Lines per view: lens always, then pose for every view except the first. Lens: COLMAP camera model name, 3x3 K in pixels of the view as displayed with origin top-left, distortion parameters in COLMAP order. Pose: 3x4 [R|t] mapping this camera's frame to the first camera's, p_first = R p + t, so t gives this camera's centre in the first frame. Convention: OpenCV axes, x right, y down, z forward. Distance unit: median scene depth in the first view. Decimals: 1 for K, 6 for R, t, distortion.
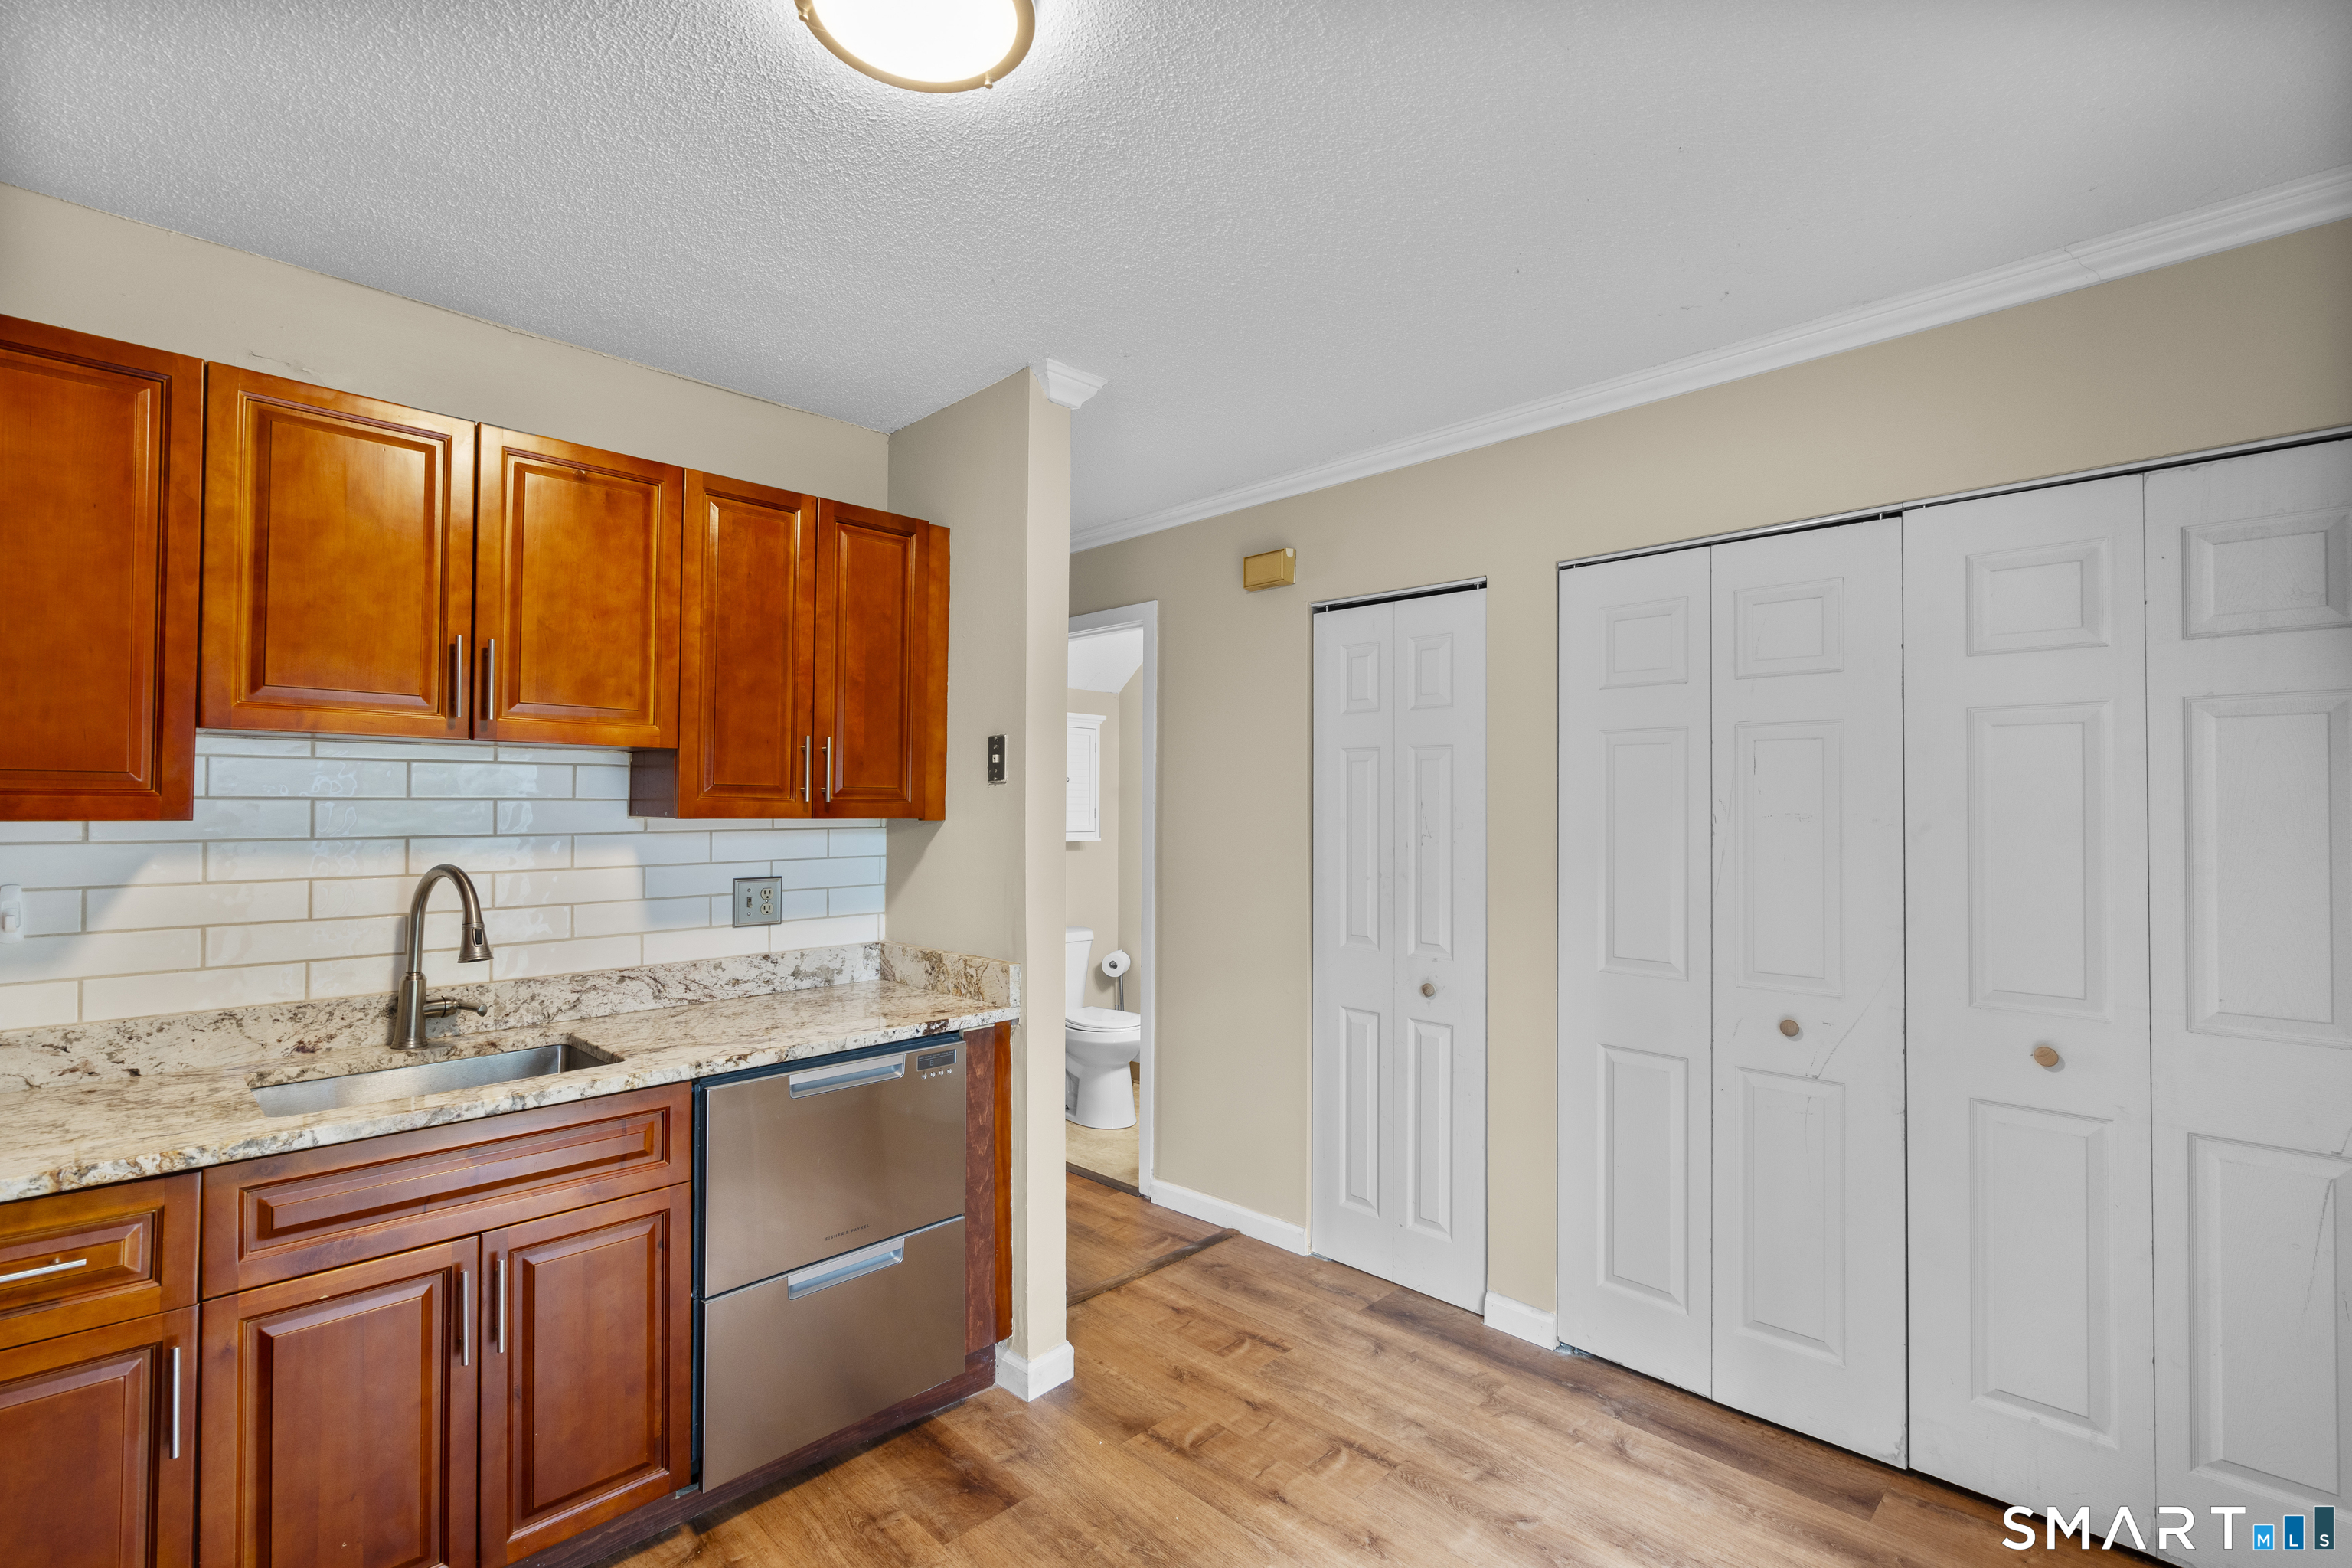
lens RADIAL K [[1059.6, 0, 1173.0], [0, 1059.6, 788.0], [0, 0, 1]] dist [-0.003780, 0.001583]
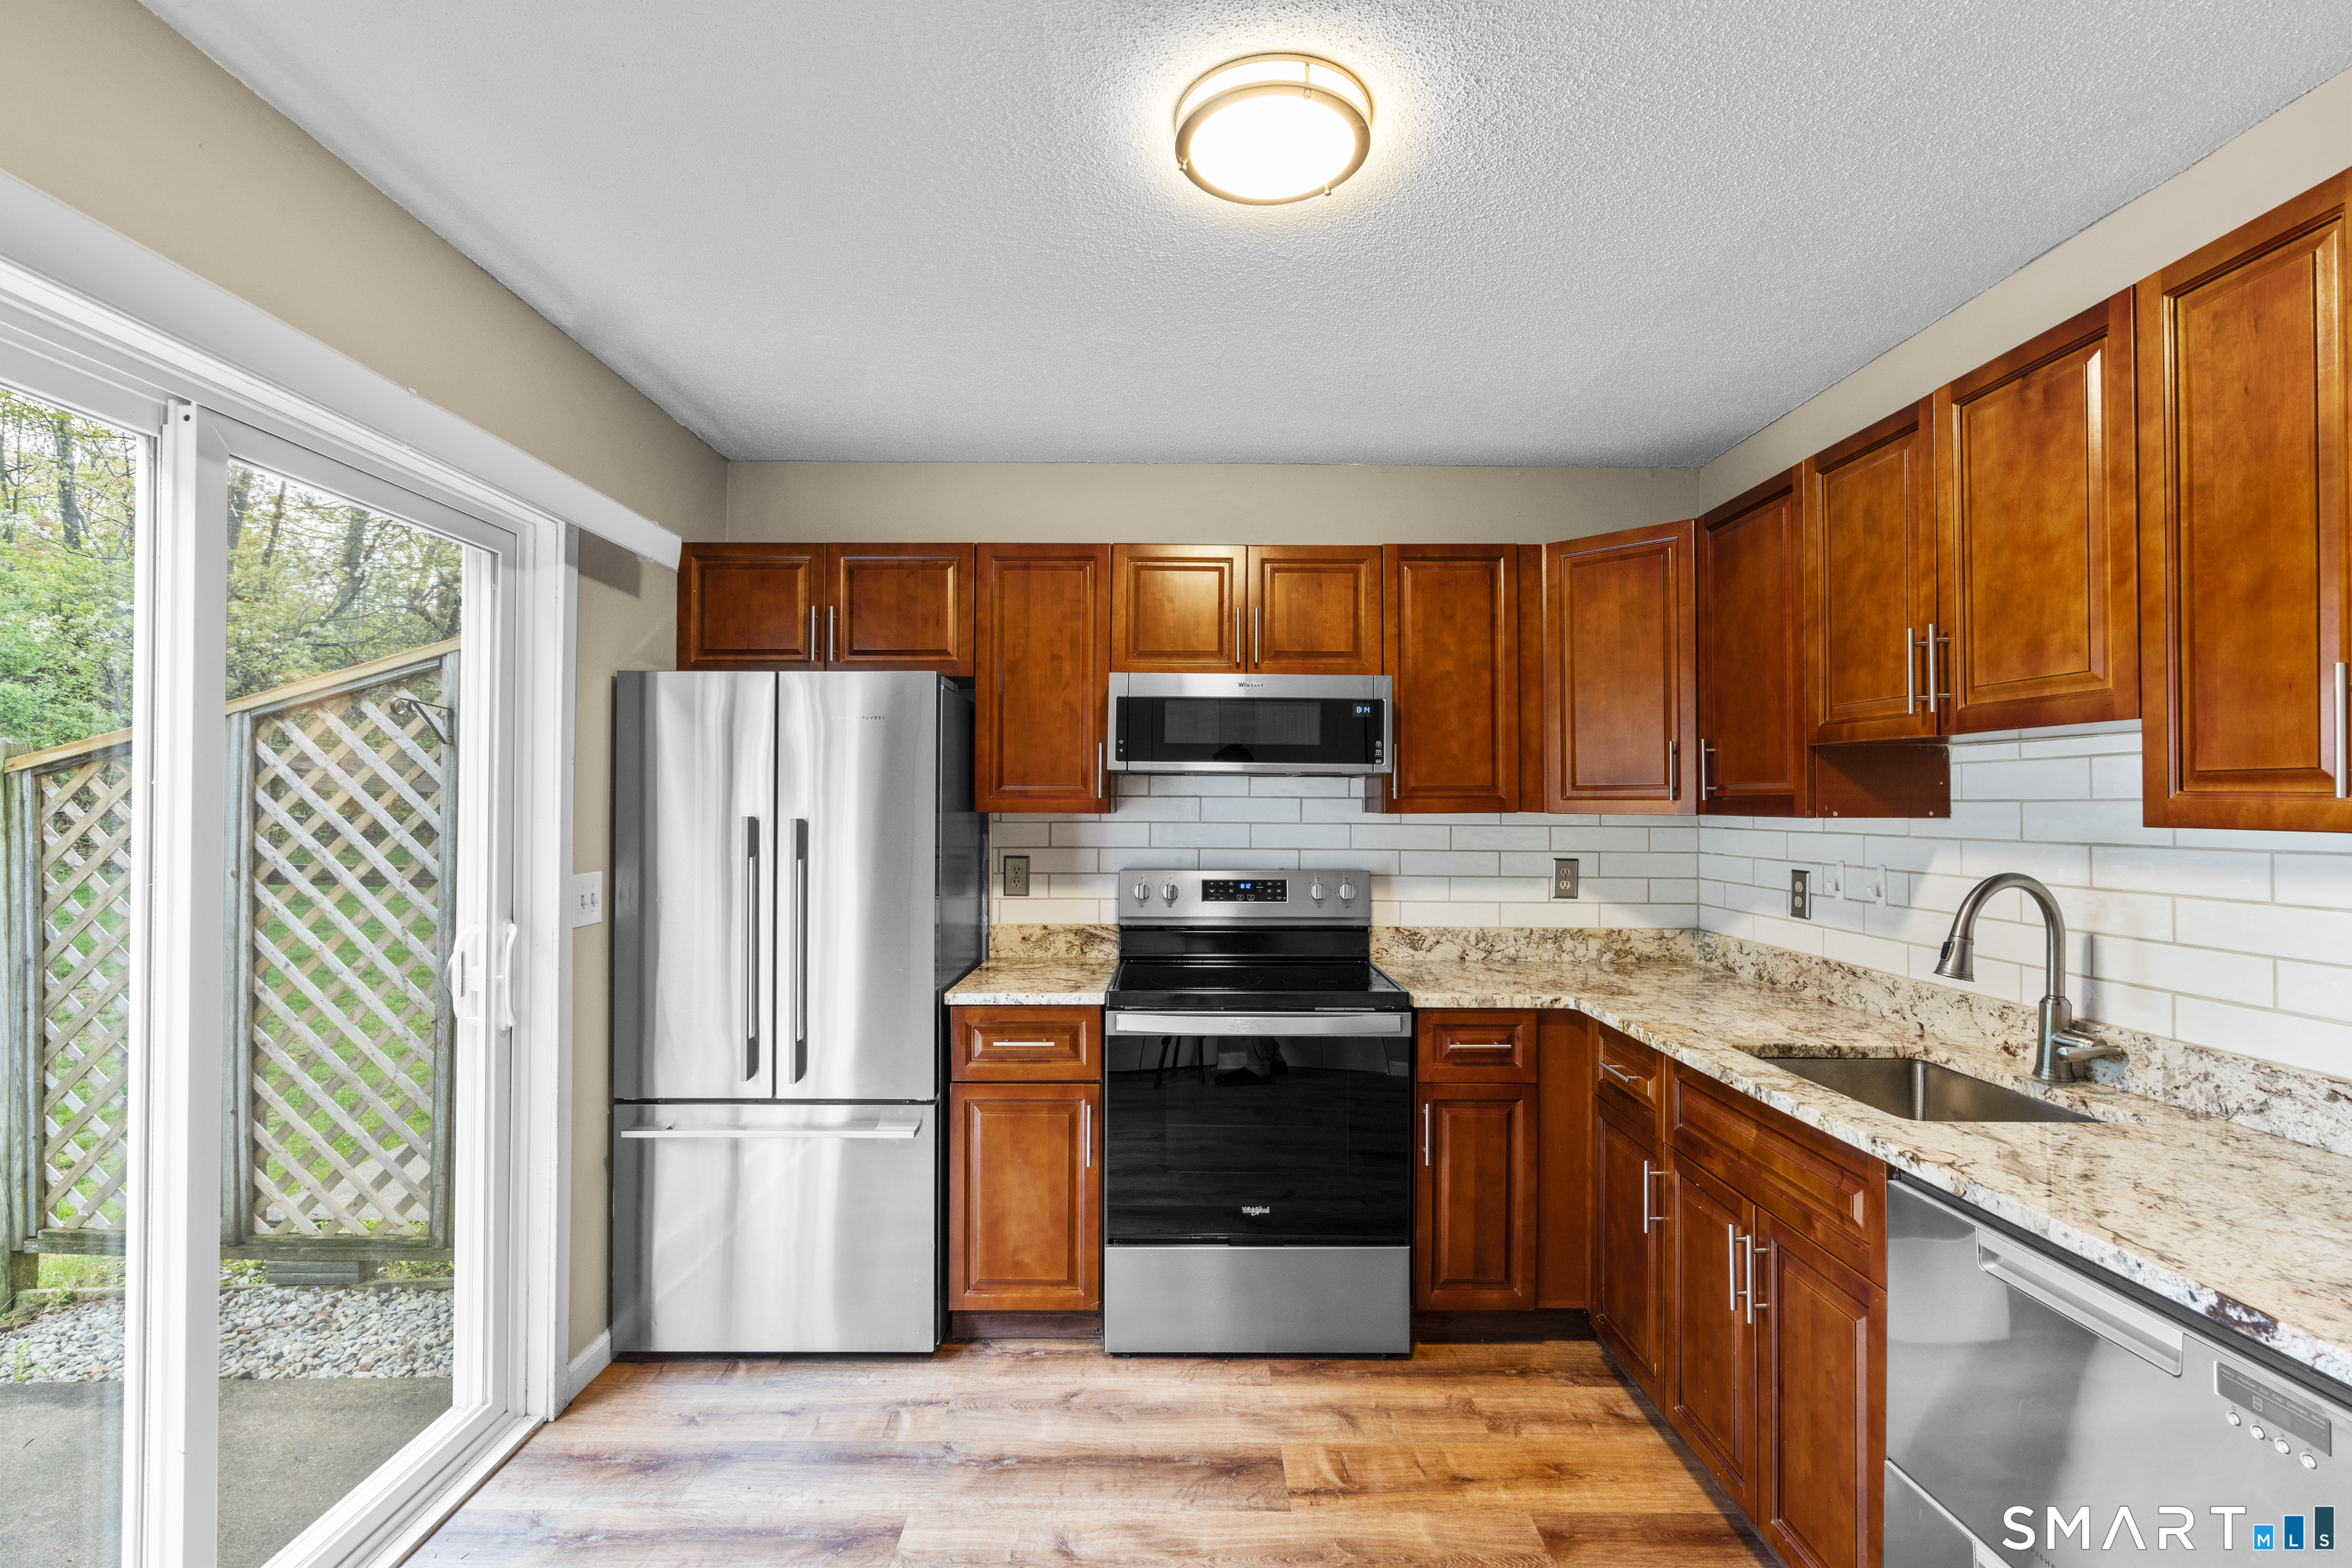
lens RADIAL K [[1054.2, 0, 1174.2], [0, 1054.2, 787.5], [0, 0, 1]] dist [-0.010031, 0.005084]
pose [[-0.706321, -0.018269, -0.707656, 0.396704], [0.004767, 0.999522, -0.030562, 0.021595], [0.707876, -0.024960, -0.705895, 1.021753]]
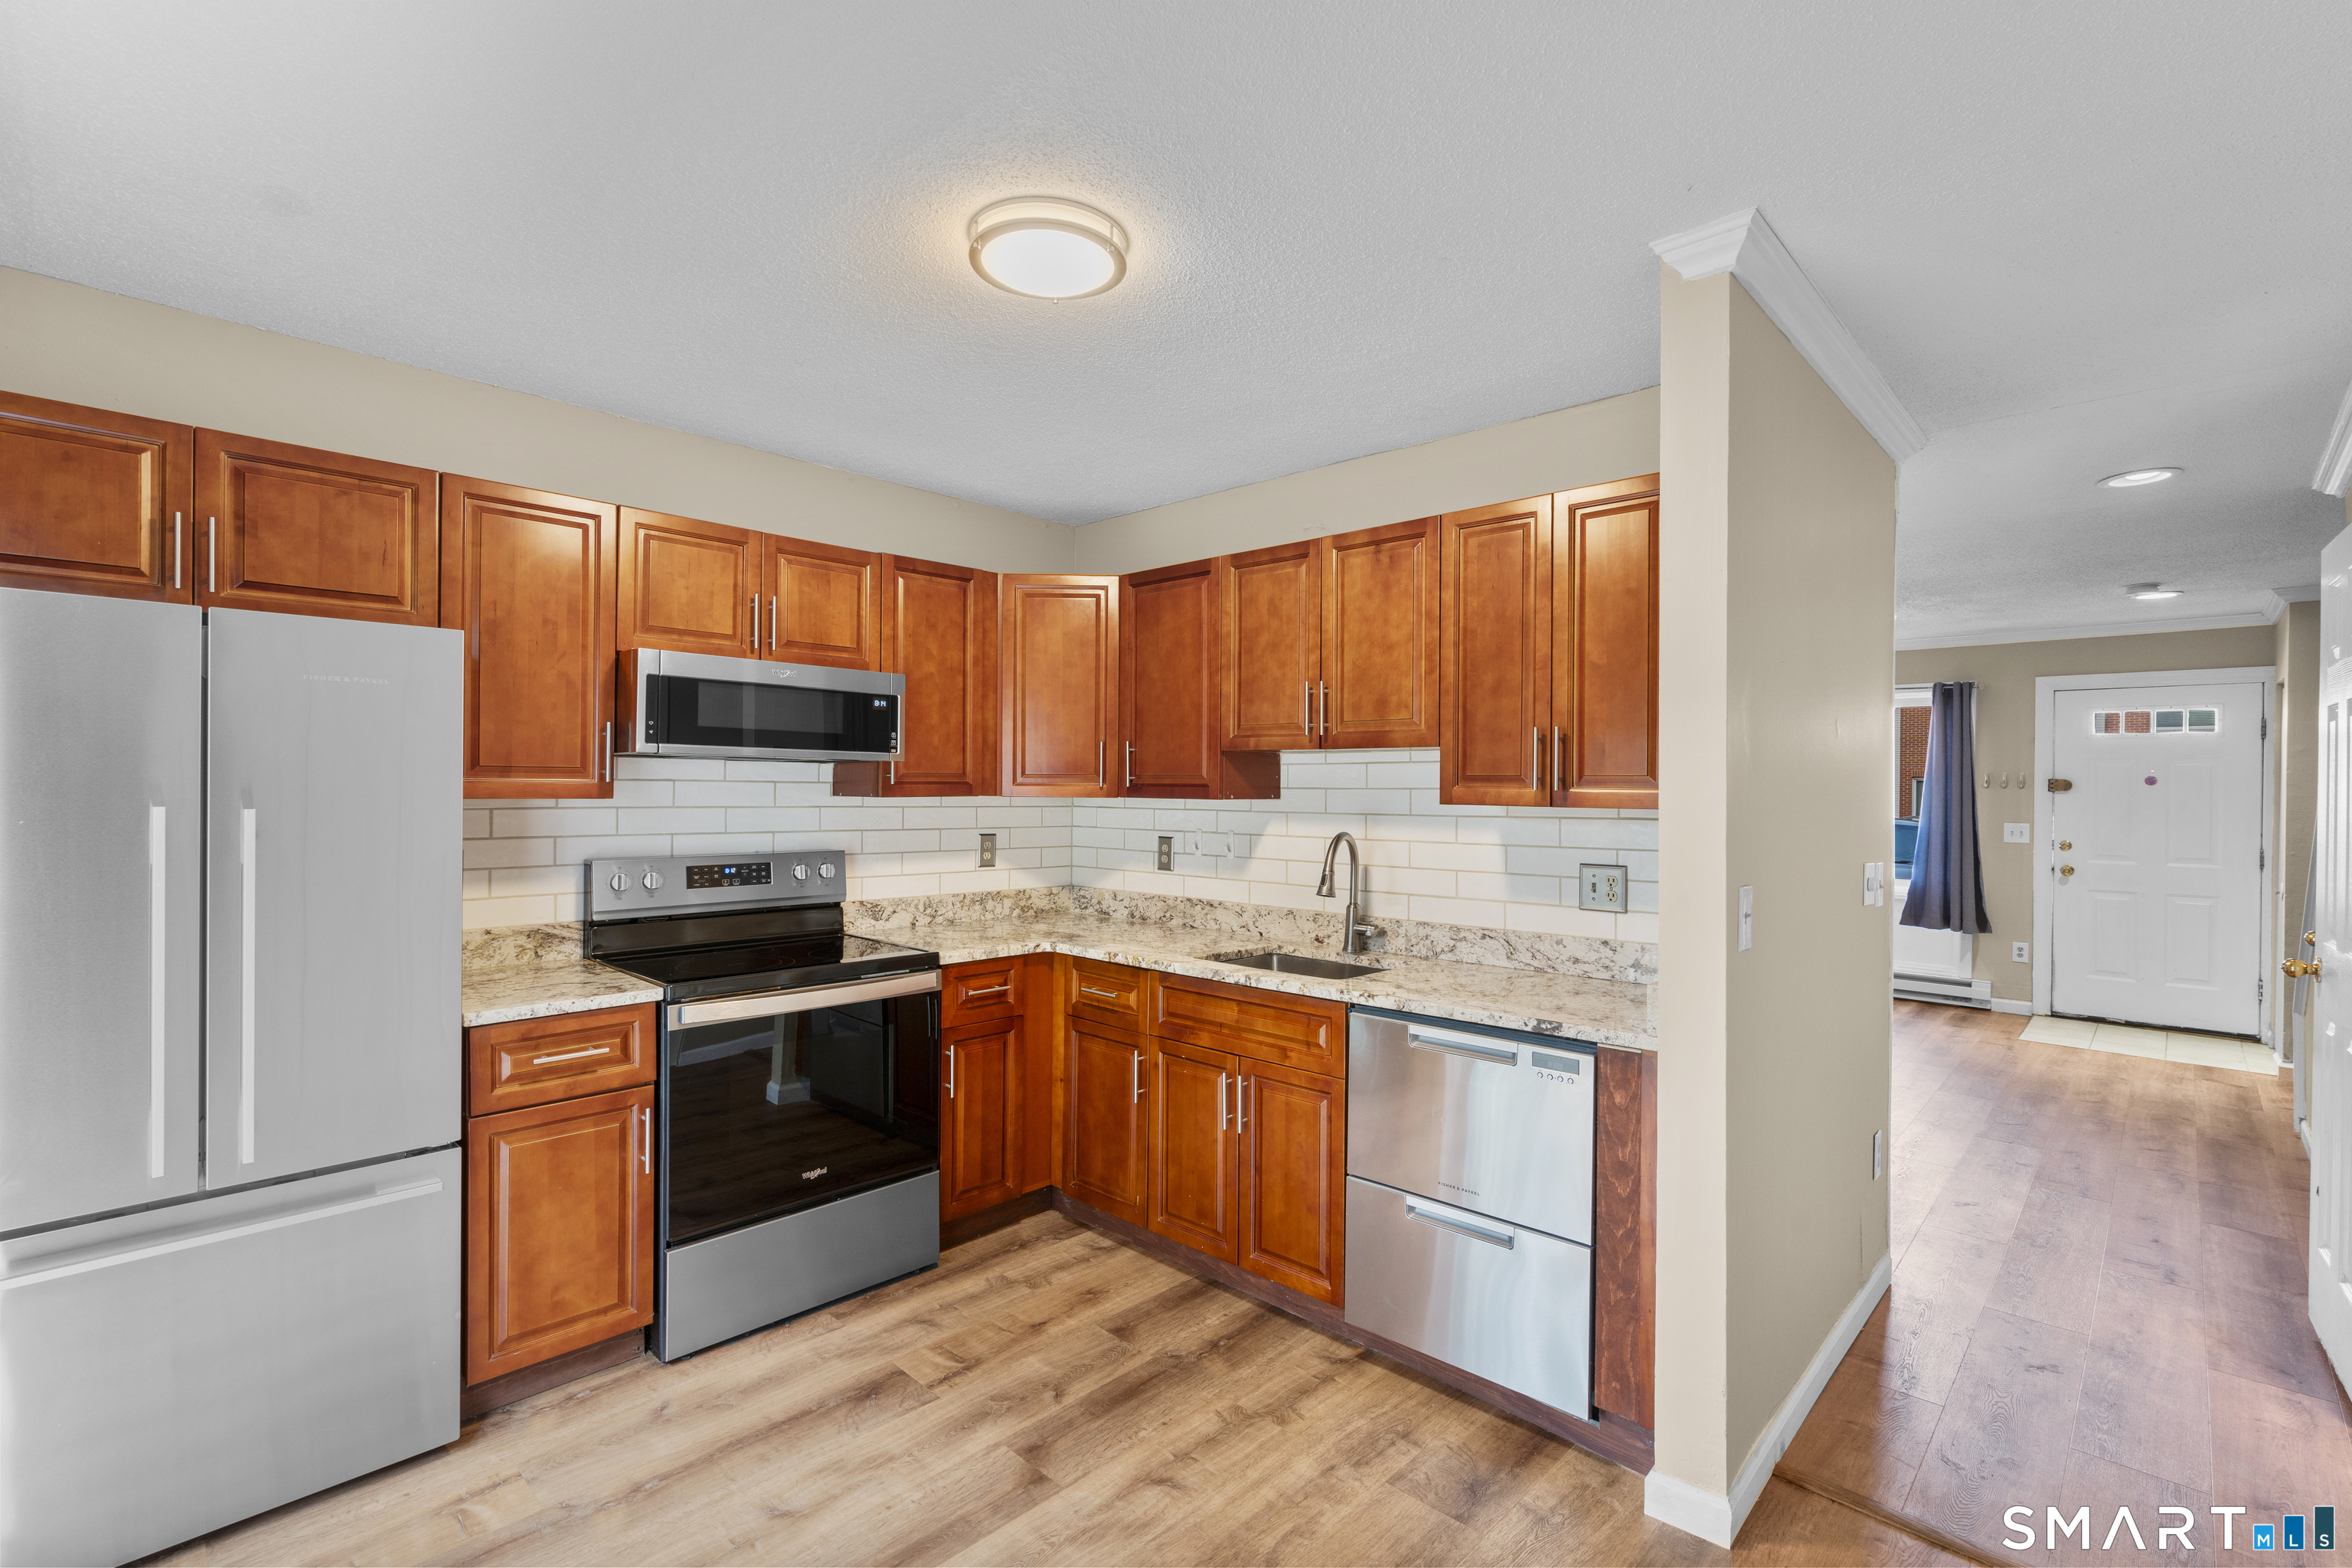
lens RADIAL K [[1054.2, 0, 1174.2], [0, 1054.2, 787.5], [0, 0, 1]] dist [-0.010031, 0.005084]
pose [[0.016022, -0.005094, -0.999859, 0.730167], [0.009402, 0.999944, -0.004943, 0.012798], [0.999827, -0.009321, 0.016069, 0.667590]]
